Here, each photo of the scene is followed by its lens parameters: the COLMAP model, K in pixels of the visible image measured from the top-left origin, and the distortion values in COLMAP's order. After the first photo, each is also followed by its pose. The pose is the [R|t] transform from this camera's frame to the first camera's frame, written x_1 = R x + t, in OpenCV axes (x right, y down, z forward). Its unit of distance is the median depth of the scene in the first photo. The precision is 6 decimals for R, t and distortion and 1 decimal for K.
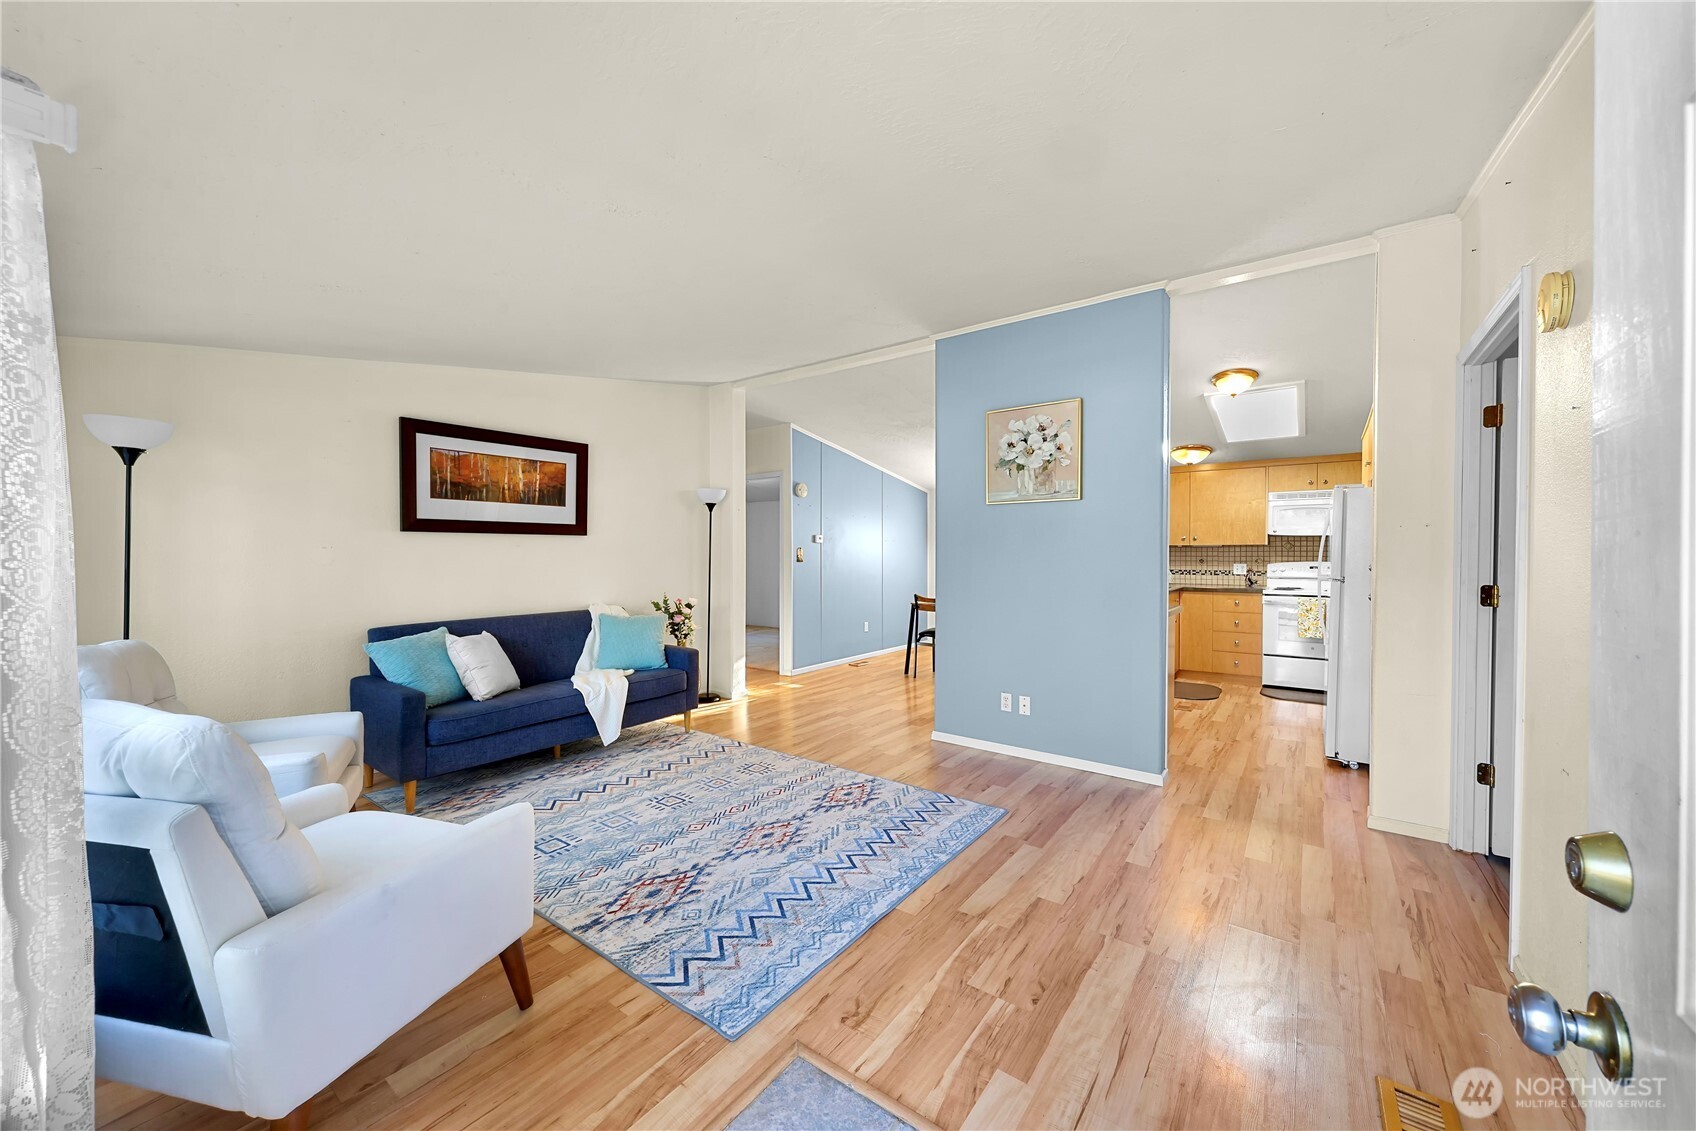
lens RADIAL K [[627.0, 0, 845.0], [0, 627.0, 565.7], [0, 0, 1]] dist [0.000888, -0.000282]
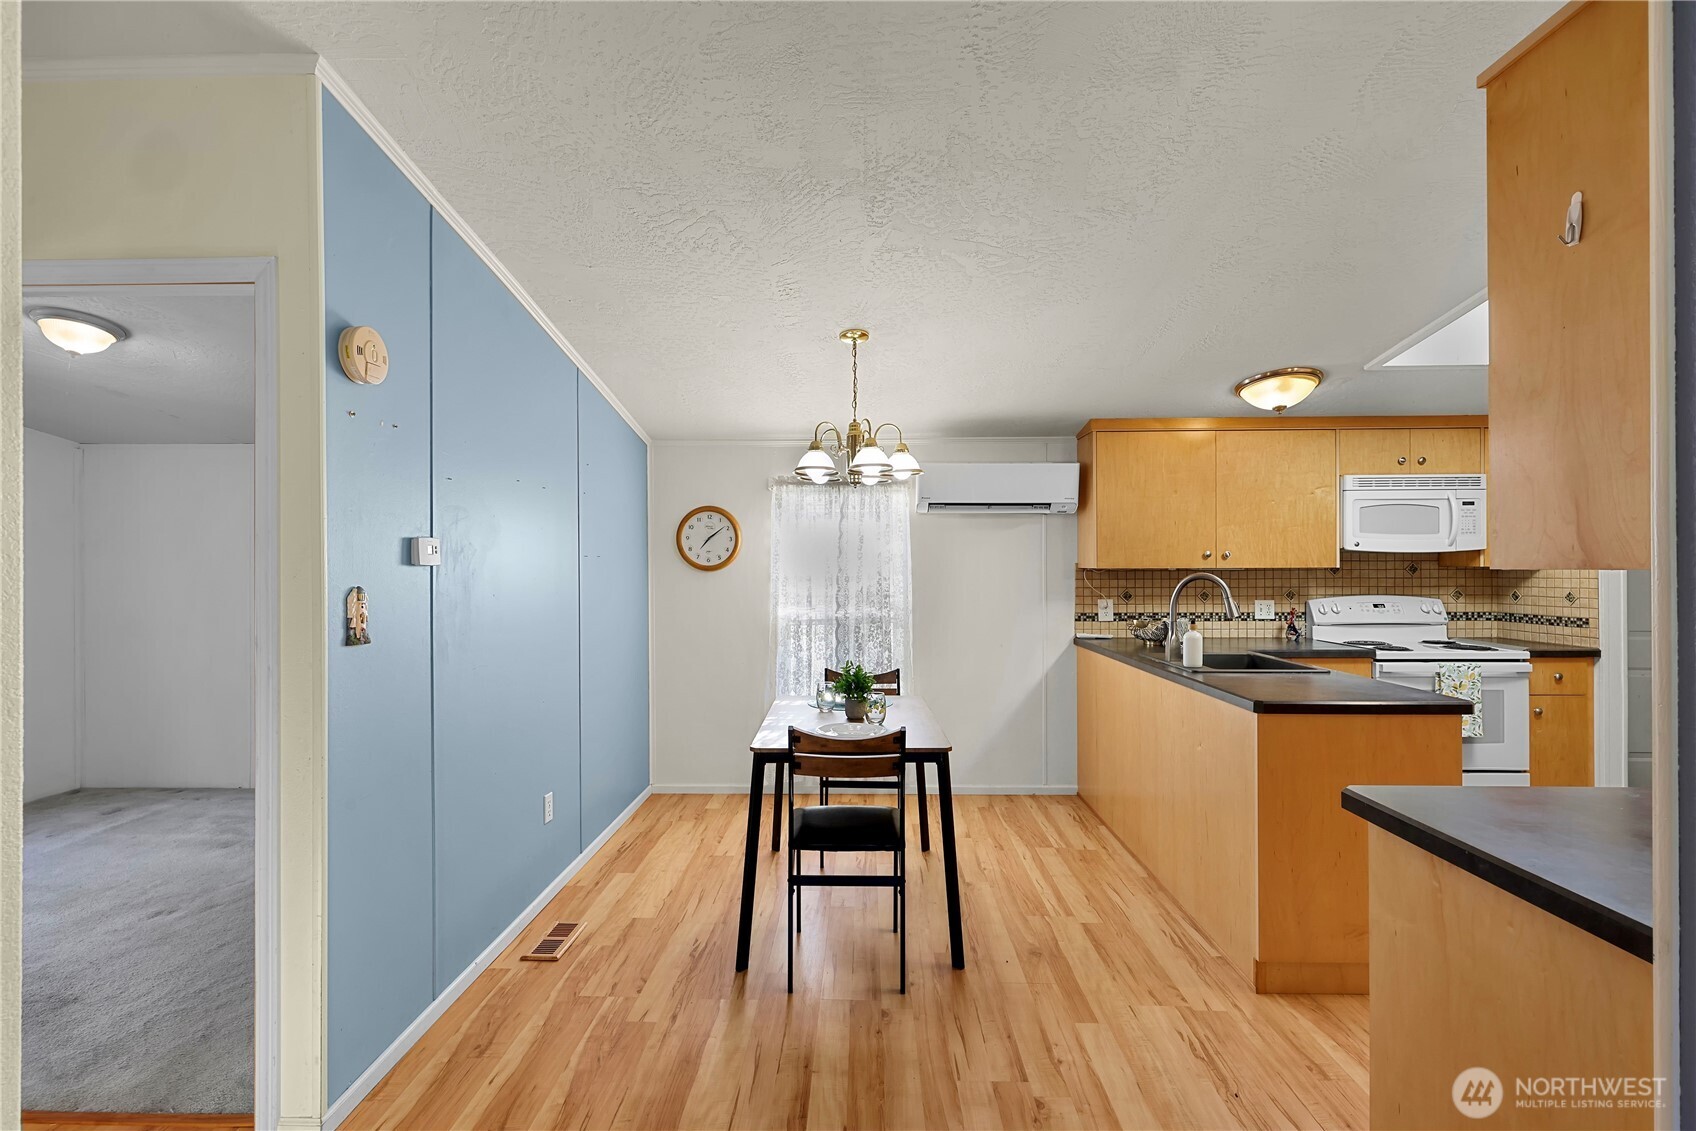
lens RADIAL K [[777.8, 0, 844.9], [0, 777.8, 567.3], [0, 0, 1]] dist [-0.001608, -0.000666]
pose [[0.822292, -0.005344, 0.569040, -0.165833], [0.016546, 0.999758, -0.014520, -0.054396], [-0.568825, 0.021355, 0.822181, 1.198215]]
